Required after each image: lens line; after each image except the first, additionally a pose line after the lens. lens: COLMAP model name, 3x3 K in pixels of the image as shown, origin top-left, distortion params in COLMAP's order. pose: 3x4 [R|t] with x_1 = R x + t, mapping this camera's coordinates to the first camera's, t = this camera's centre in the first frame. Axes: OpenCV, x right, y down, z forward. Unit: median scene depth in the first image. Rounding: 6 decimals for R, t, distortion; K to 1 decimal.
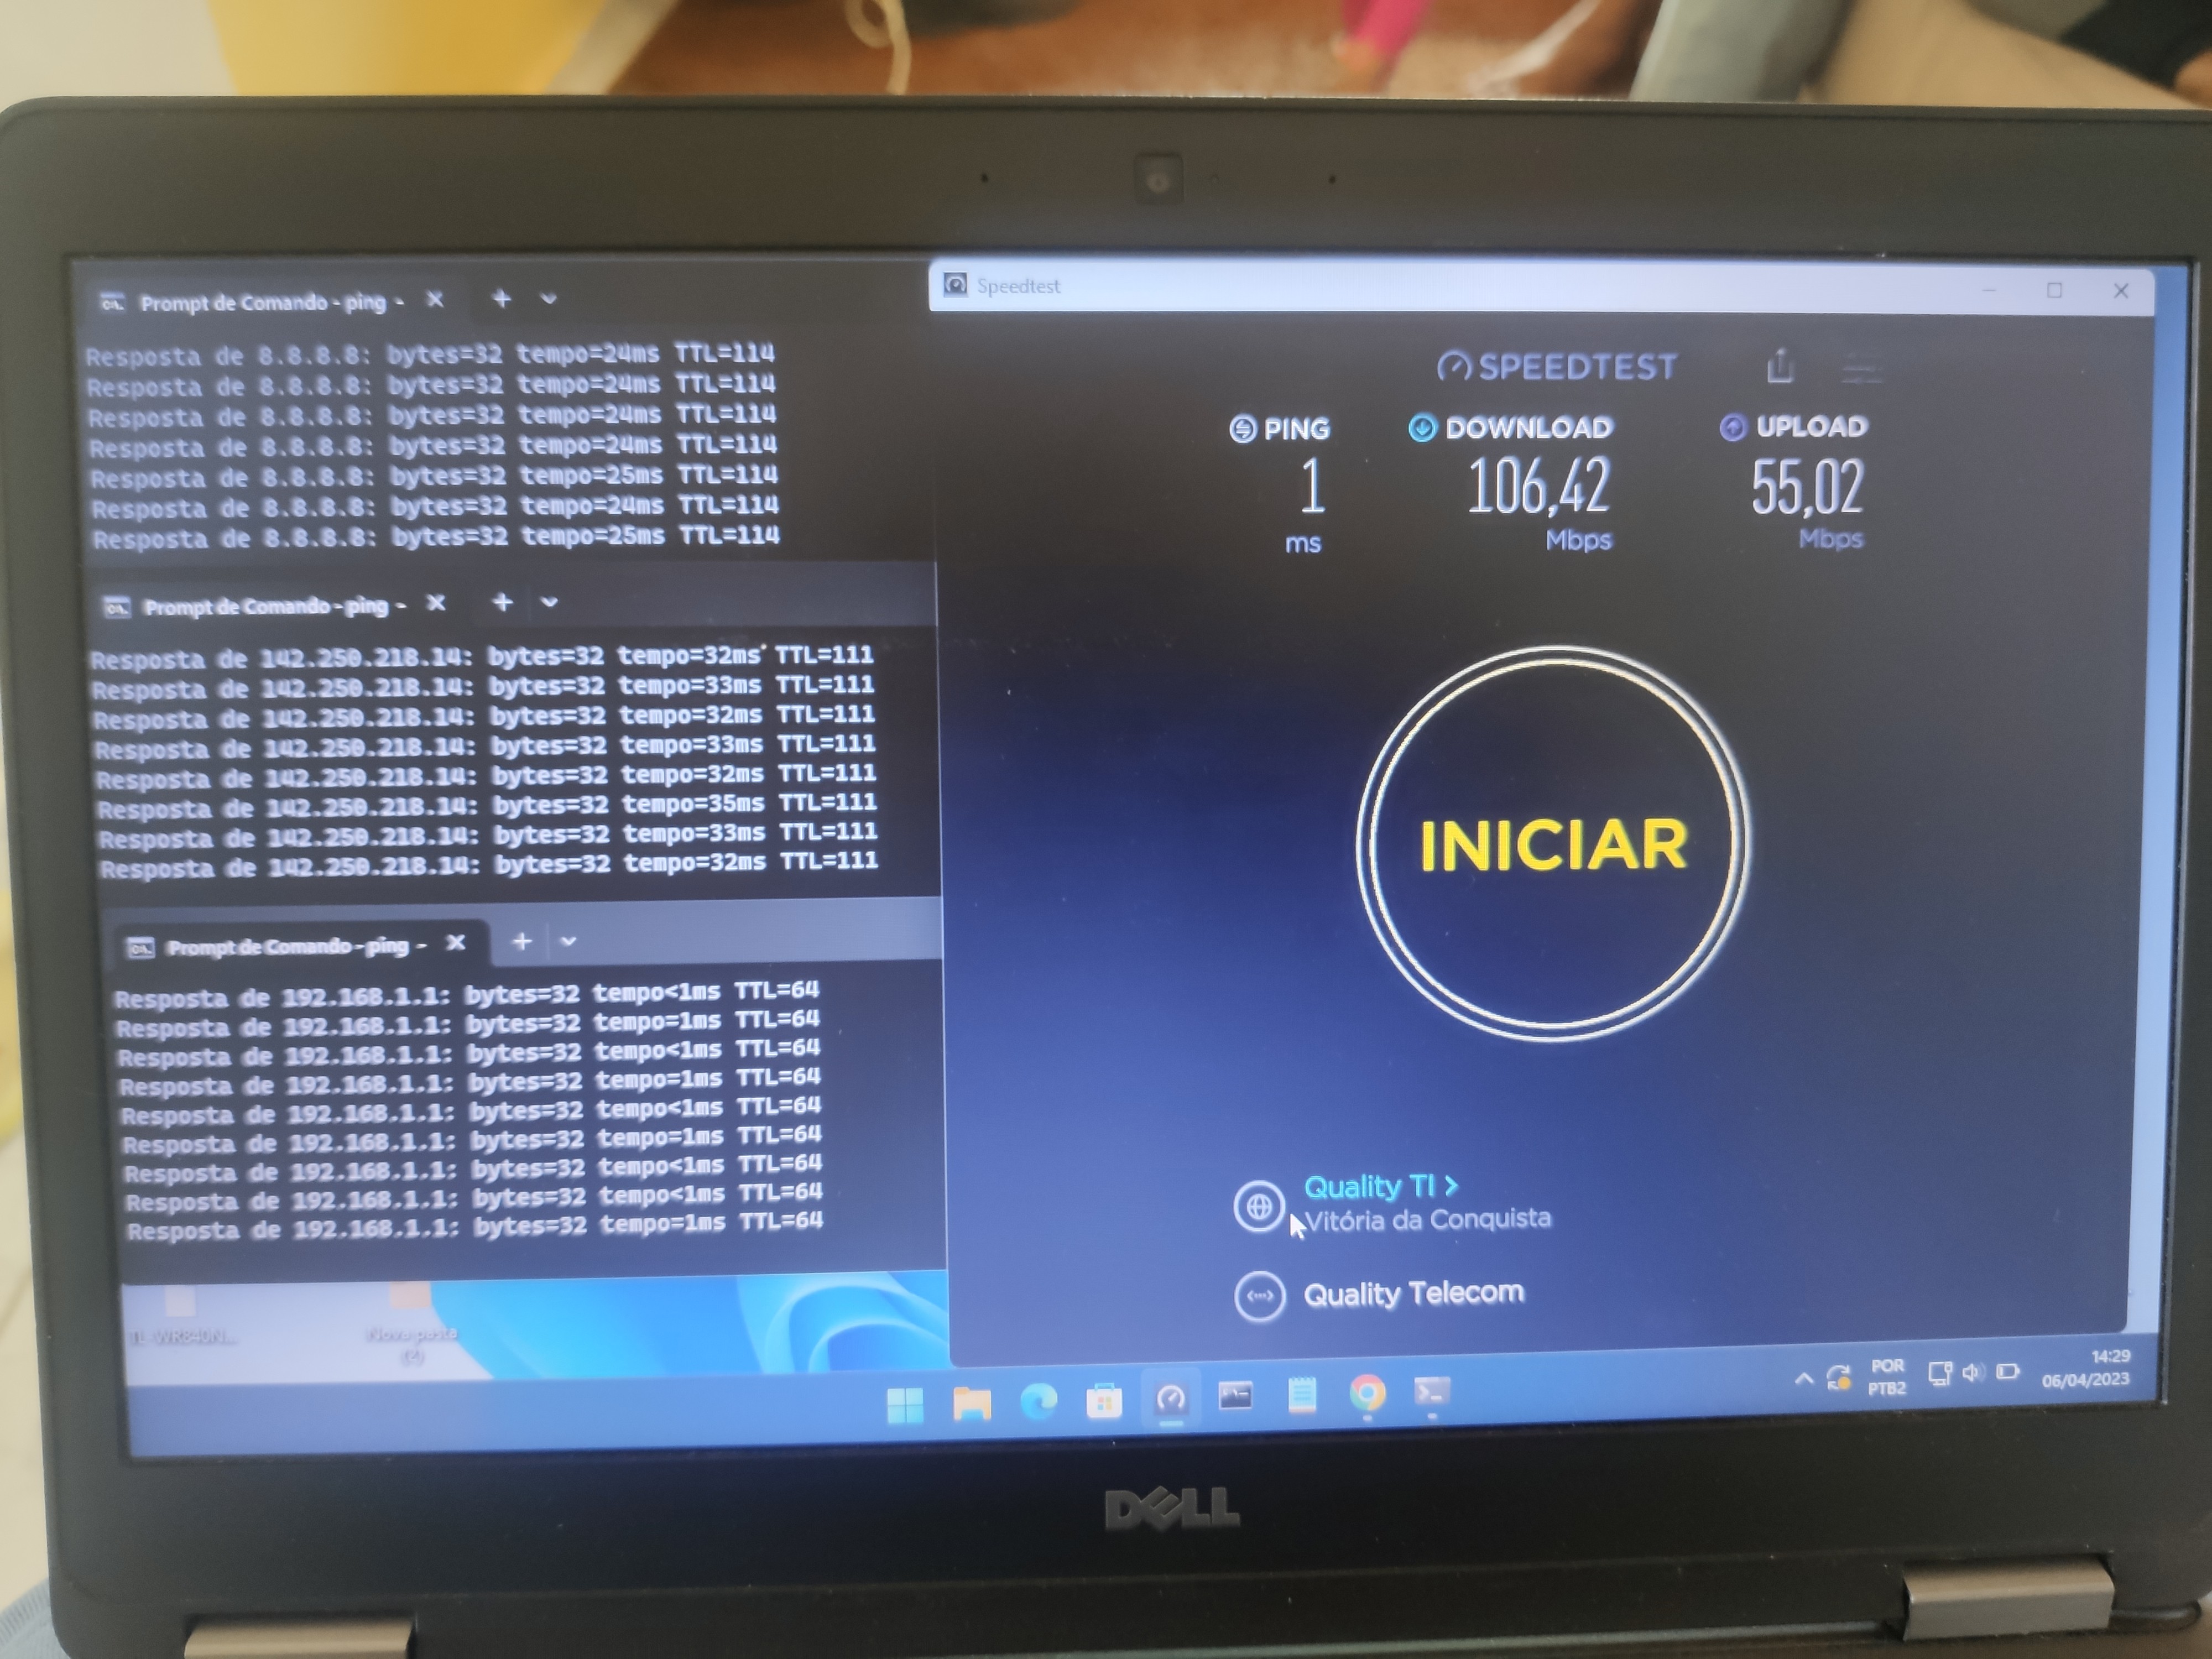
lens RADIAL K [[1677.2, 0, 1106.0], [0, 1677.2, 829.5], [0, 0, 1]] dist [0.023629, -0.108201]
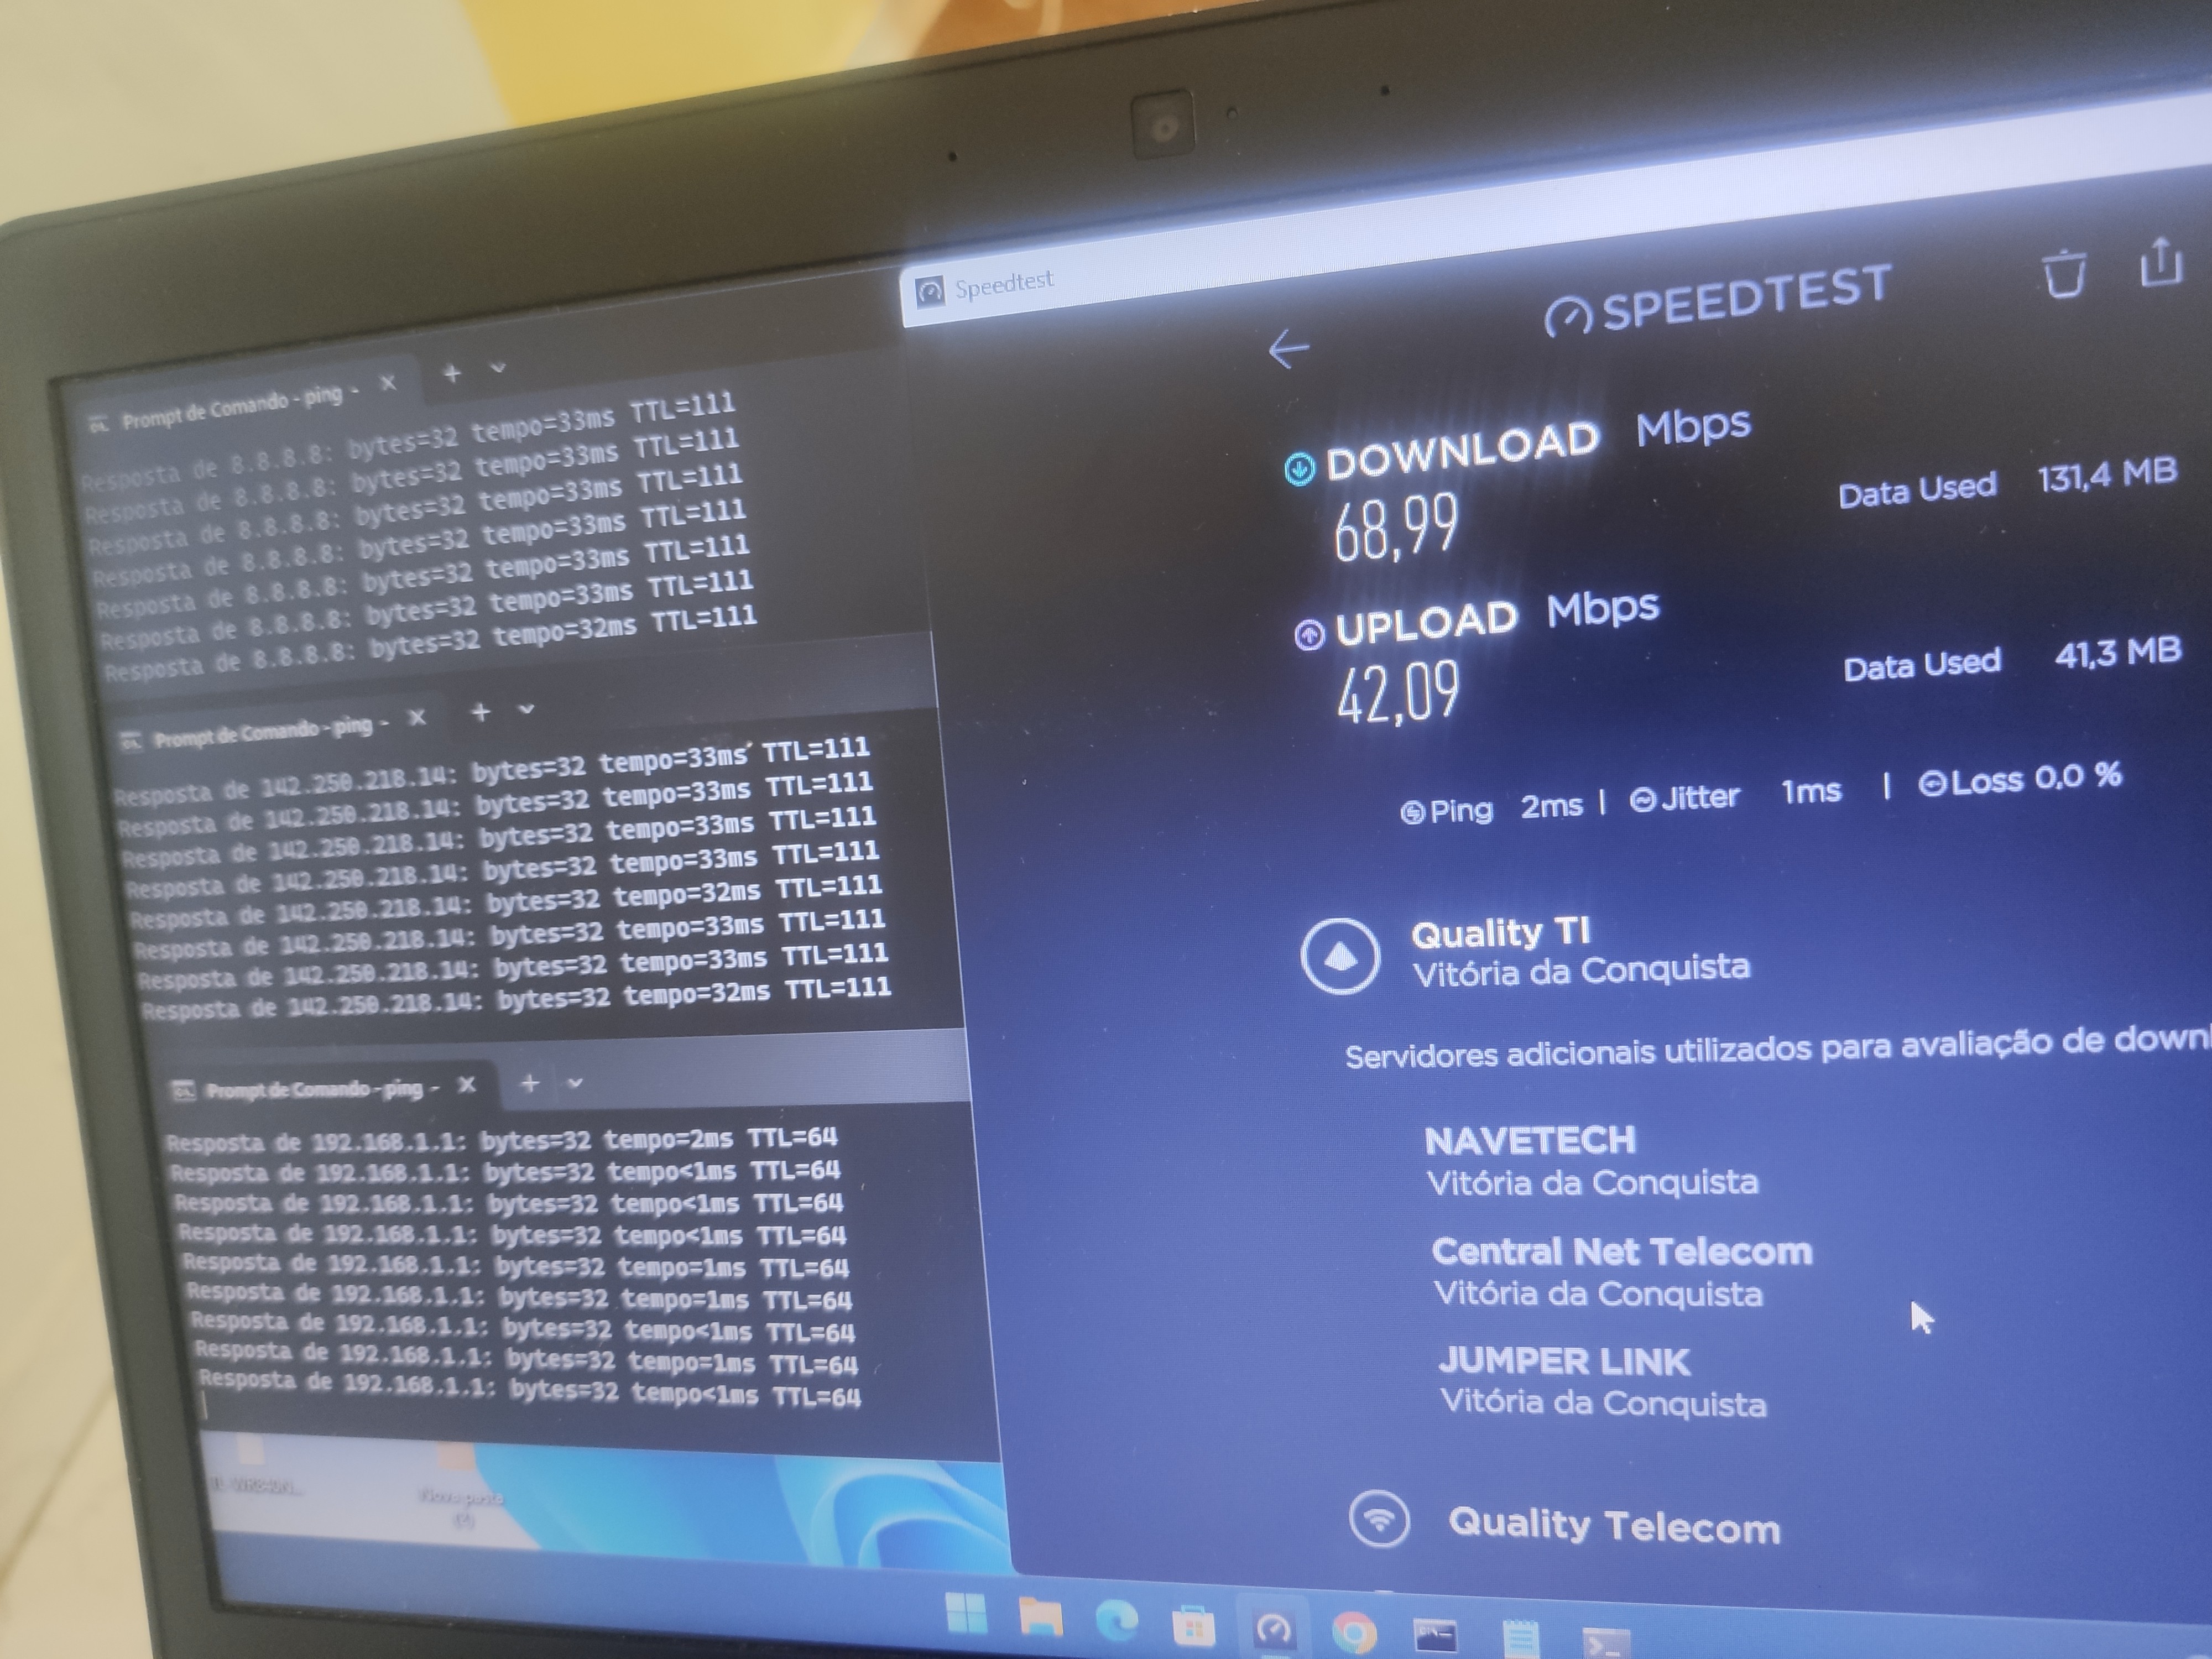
lens RADIAL K [[1677.2, 0, 1106.0], [0, 1677.2, 829.5], [0, 0, 1]] dist [0.023629, -0.108201]
pose [[0.962542, -0.040855, -0.268037, 0.200537], [0.052530, 0.997951, 0.036529, -0.086991], [0.265995, -0.049241, 0.962716, 0.216707]]
